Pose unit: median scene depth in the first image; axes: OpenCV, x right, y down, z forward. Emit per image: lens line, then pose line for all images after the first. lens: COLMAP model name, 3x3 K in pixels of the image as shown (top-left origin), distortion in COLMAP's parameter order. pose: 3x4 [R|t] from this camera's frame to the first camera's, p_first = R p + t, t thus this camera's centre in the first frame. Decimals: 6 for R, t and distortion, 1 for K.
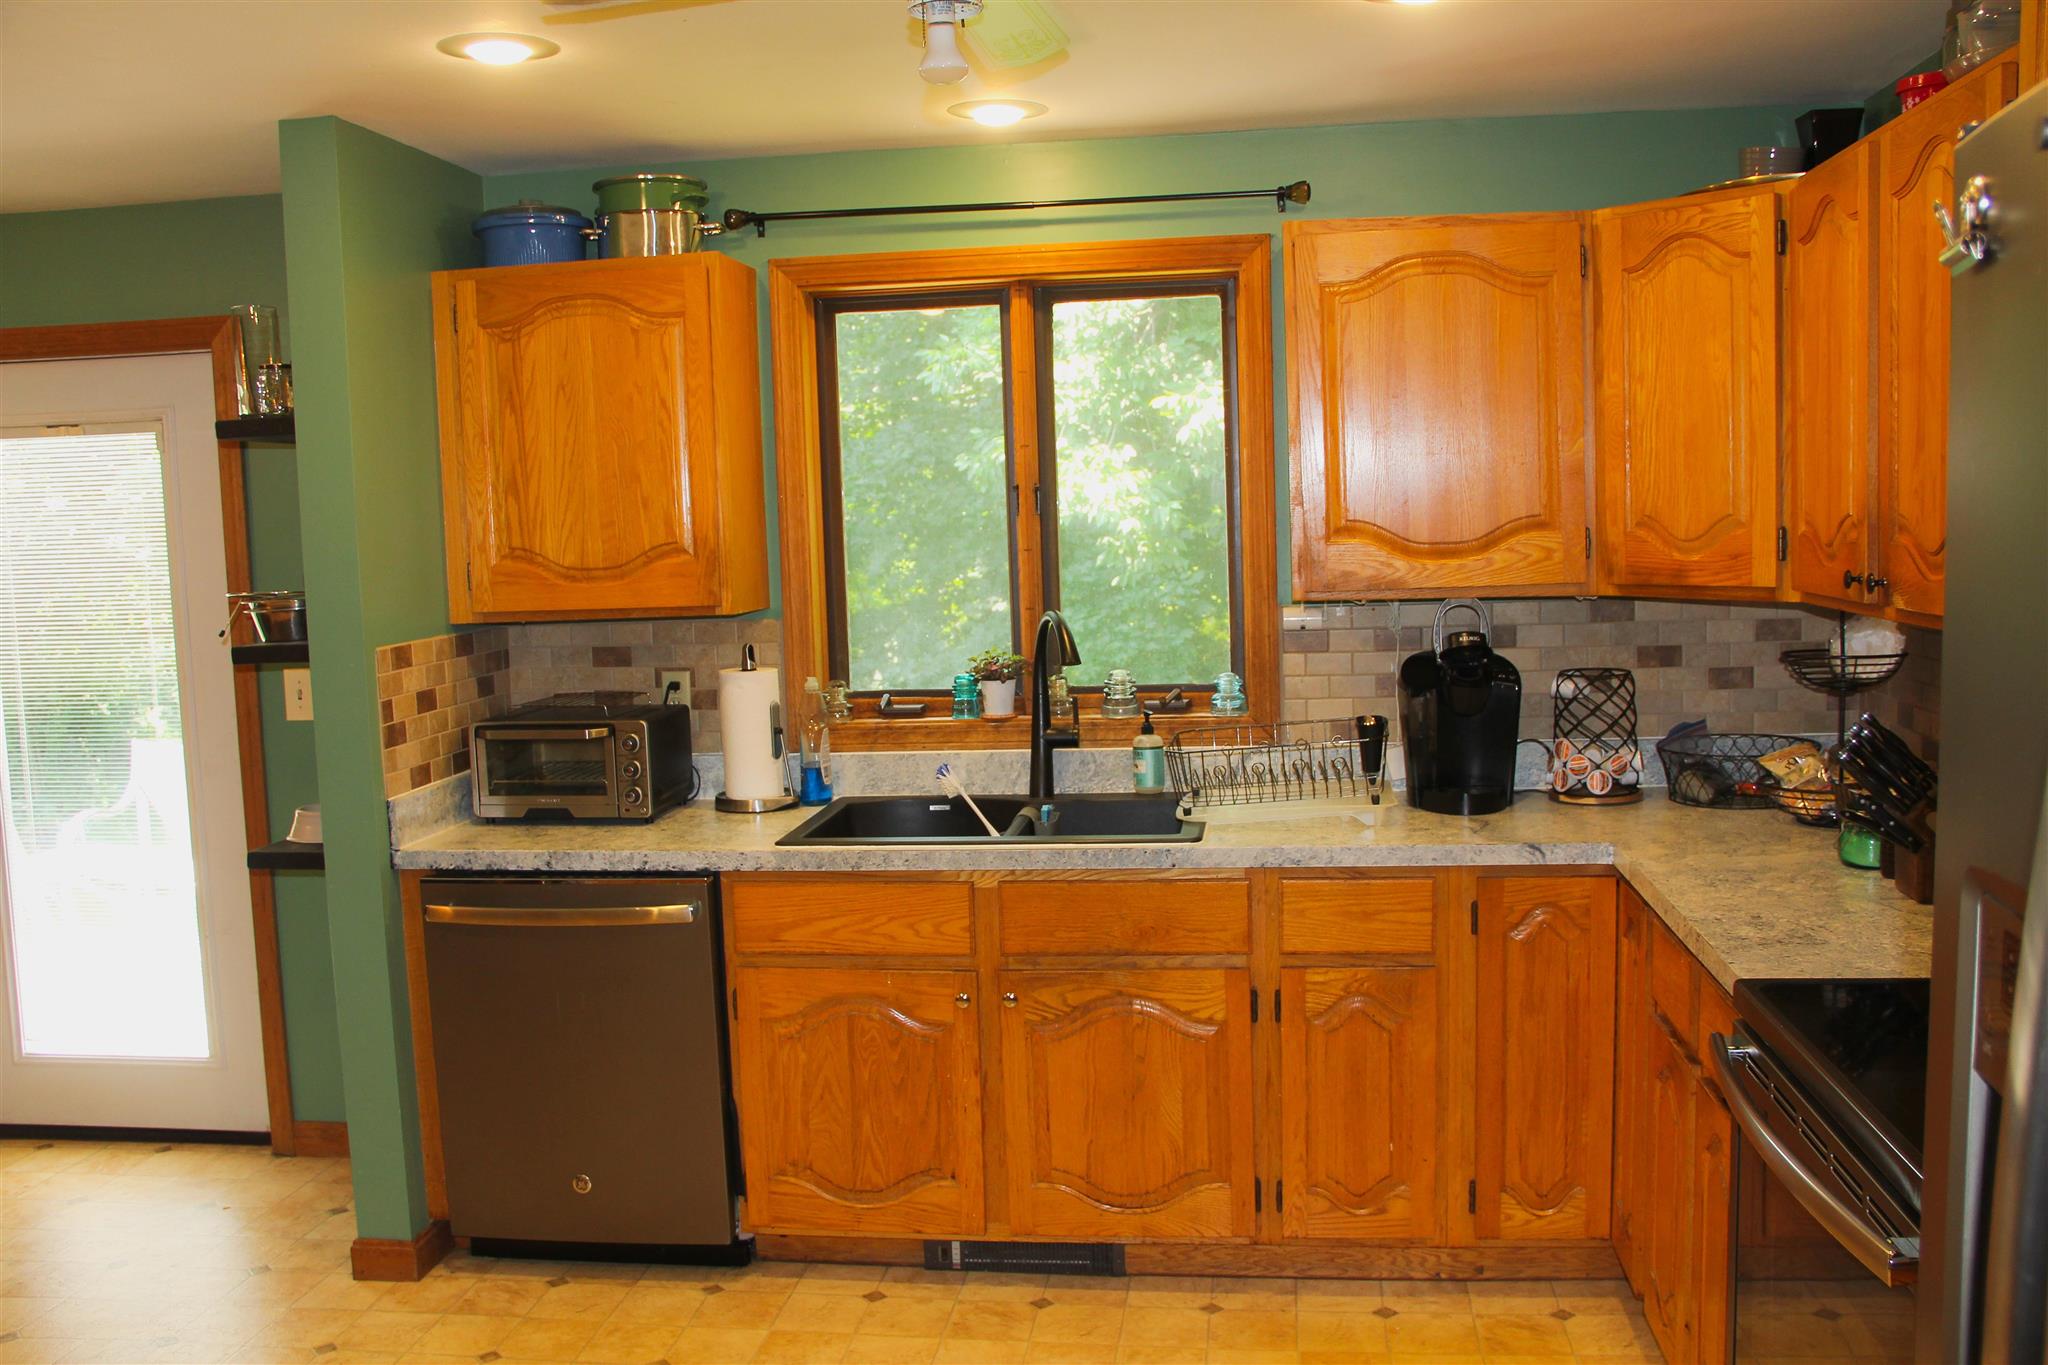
lens RADIAL K [[1821.8, 0, 1035.5], [0, 1821.8, 695.8], [0, 0, 1]] dist [-0.135290, 0.128091]
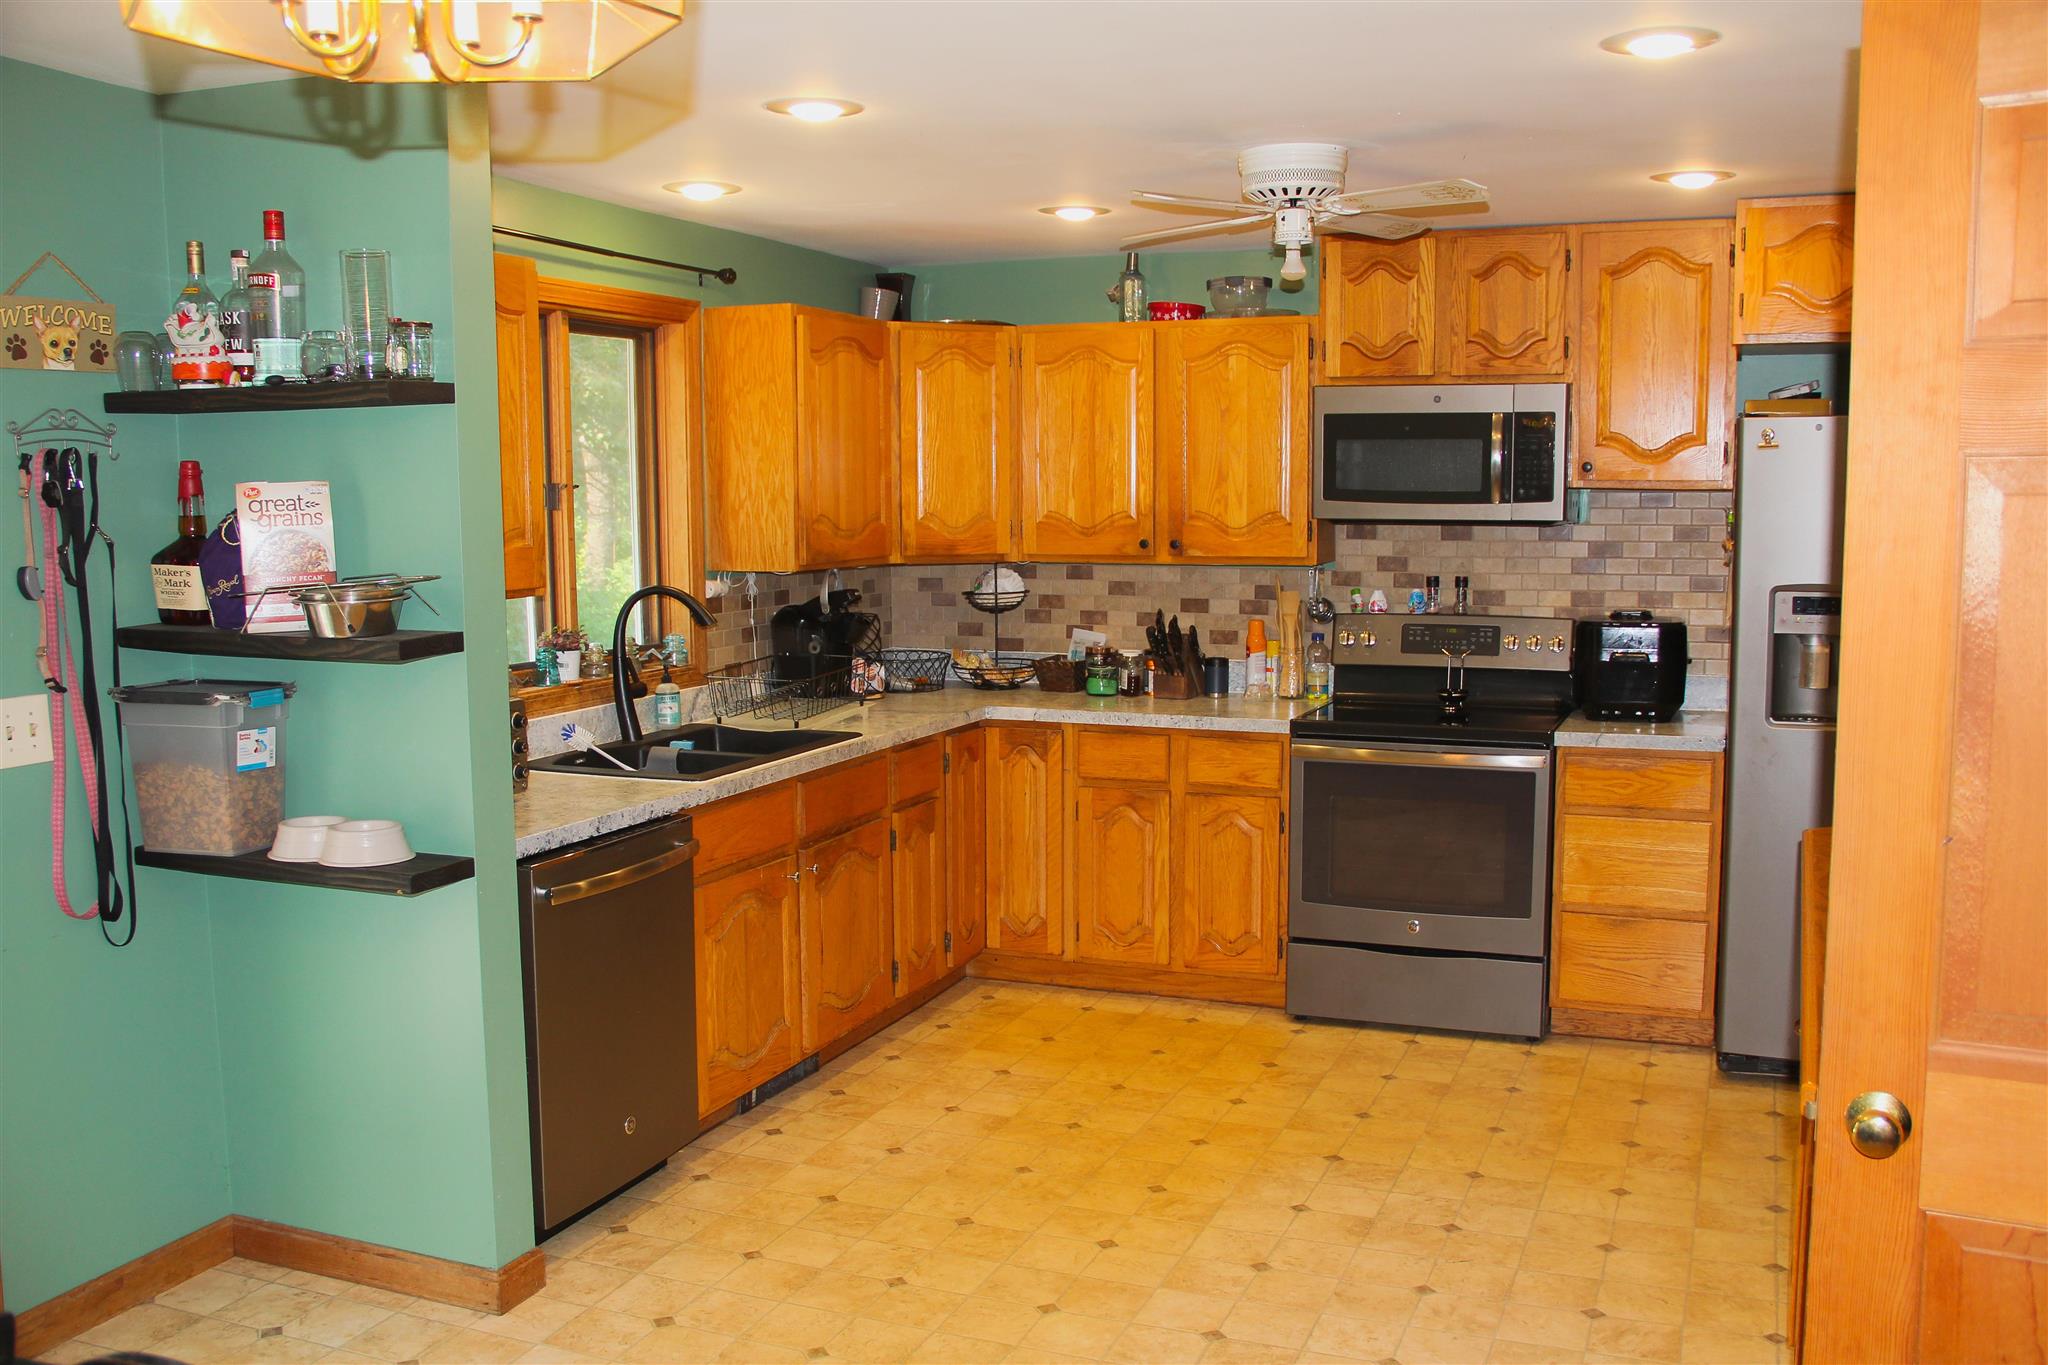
lens RADIAL K [[1821.8, 0, 1025.1], [0, 1821.8, 680.9], [0, 0, 1]] dist [-0.135290, 0.128091]
pose [[0.254141, -0.072764, 0.964426, -1.139448], [0.091544, 0.994499, 0.050910, -0.022284], [-0.962825, 0.075349, 0.259404, 0.449617]]
